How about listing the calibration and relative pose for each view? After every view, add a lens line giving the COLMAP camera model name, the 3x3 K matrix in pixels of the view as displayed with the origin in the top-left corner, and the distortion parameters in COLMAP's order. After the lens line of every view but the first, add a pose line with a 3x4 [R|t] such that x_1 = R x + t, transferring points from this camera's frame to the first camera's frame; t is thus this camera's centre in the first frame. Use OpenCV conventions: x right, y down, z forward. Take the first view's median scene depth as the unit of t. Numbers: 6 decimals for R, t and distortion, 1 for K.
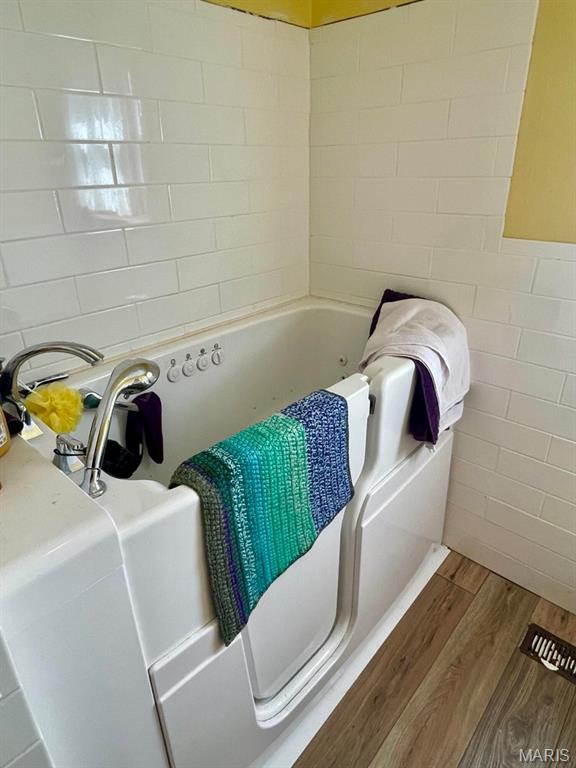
lens RADIAL K [[482.8, 0, 283.8], [0, 482.8, 379.3], [0, 0, 1]] dist [0.009269, -0.002129]
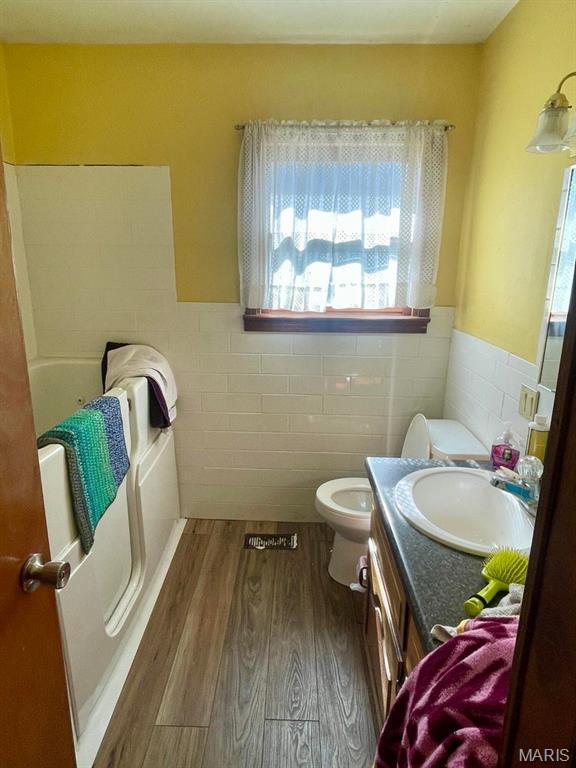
lens RADIAL K [[482.8, 0, 286.8], [0, 482.8, 385.6], [0, 0, 1]] dist [0.009269, -0.002129]
pose [[0.759185, -0.145712, 0.634355, -0.361722], [0.249862, 0.965189, -0.077326, 0.211068], [-0.601005, 0.217206, 0.769165, -0.458085]]
